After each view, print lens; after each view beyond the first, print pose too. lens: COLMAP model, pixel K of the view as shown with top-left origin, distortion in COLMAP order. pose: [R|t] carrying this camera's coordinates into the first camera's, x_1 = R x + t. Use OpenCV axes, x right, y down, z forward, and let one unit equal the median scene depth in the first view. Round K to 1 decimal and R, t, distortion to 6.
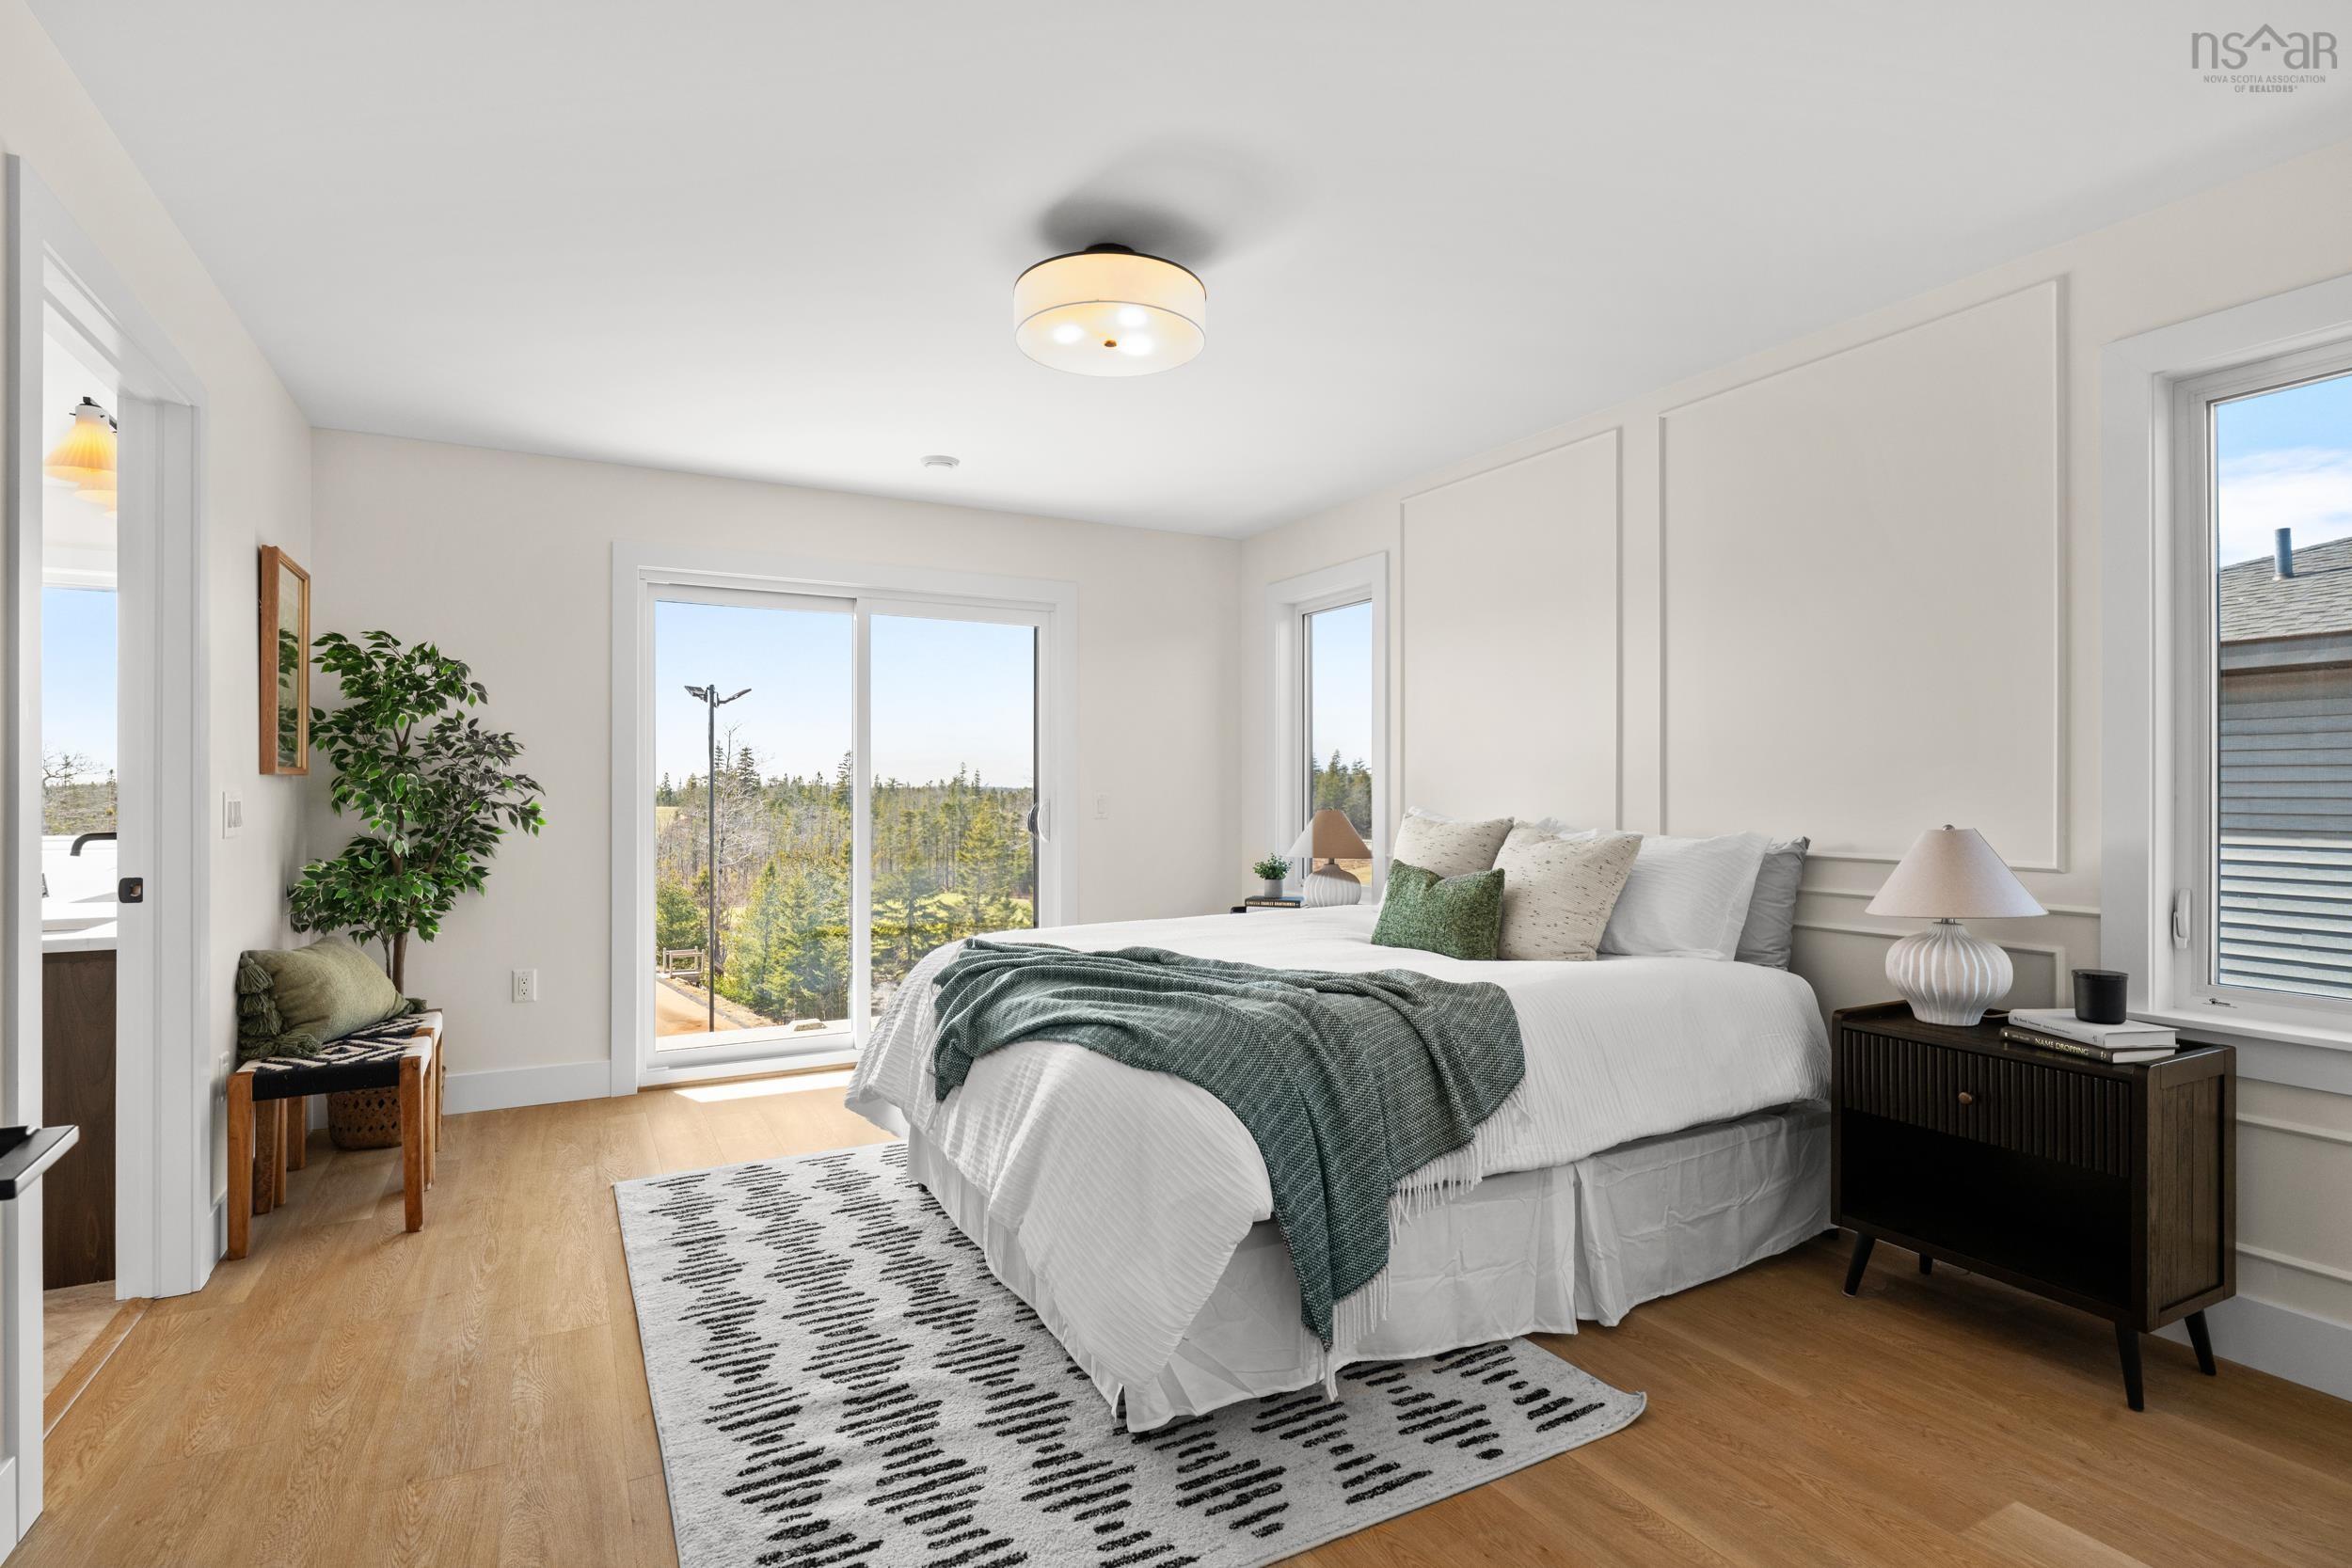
lens RADIAL K [[1148.8, 0, 1173.8], [0, 1148.8, 771.8], [0, 0, 1]] dist [0.000199, 0.000184]
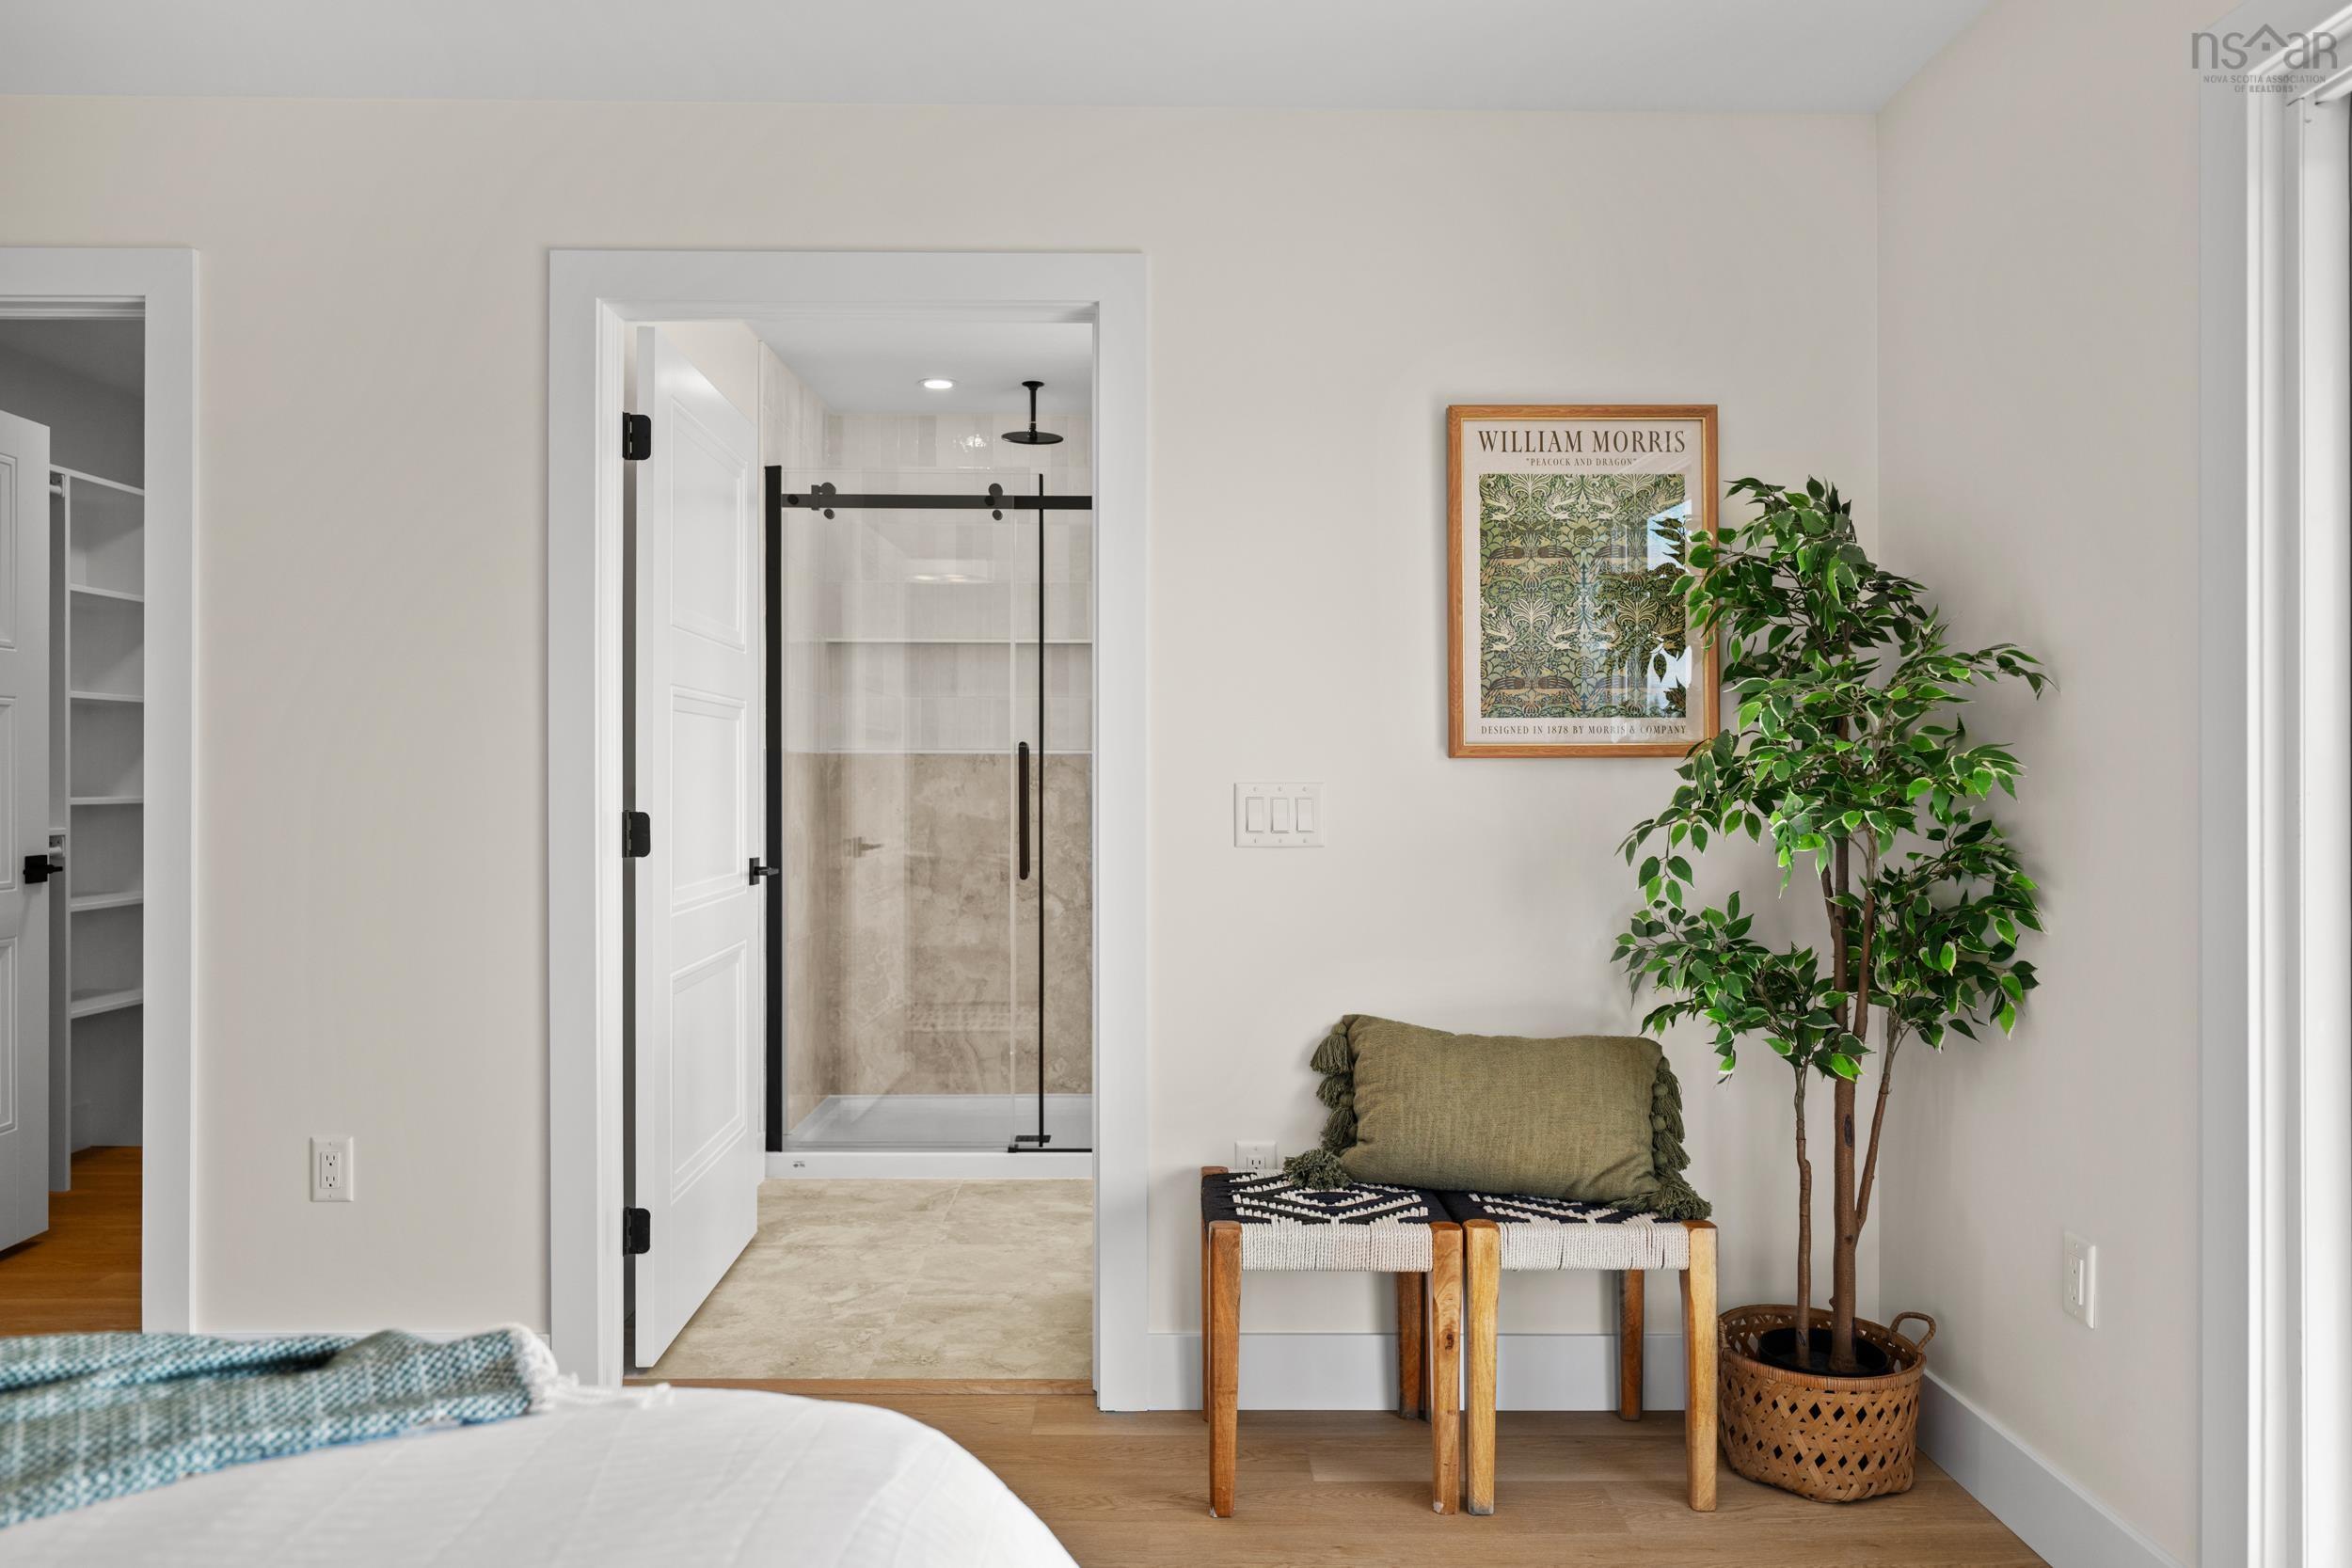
lens RADIAL K [[1550.1, 0, 1177.5], [0, 1550.1, 784.7], [0, 0, 1]] dist [-0.000273, 0.001527]
pose [[-0.457473, 0.007311, -0.889193, 0.053281], [0.013762, 0.999905, 0.001141, 0.013432], [0.889117, -0.011715, -0.457530, 1.083305]]
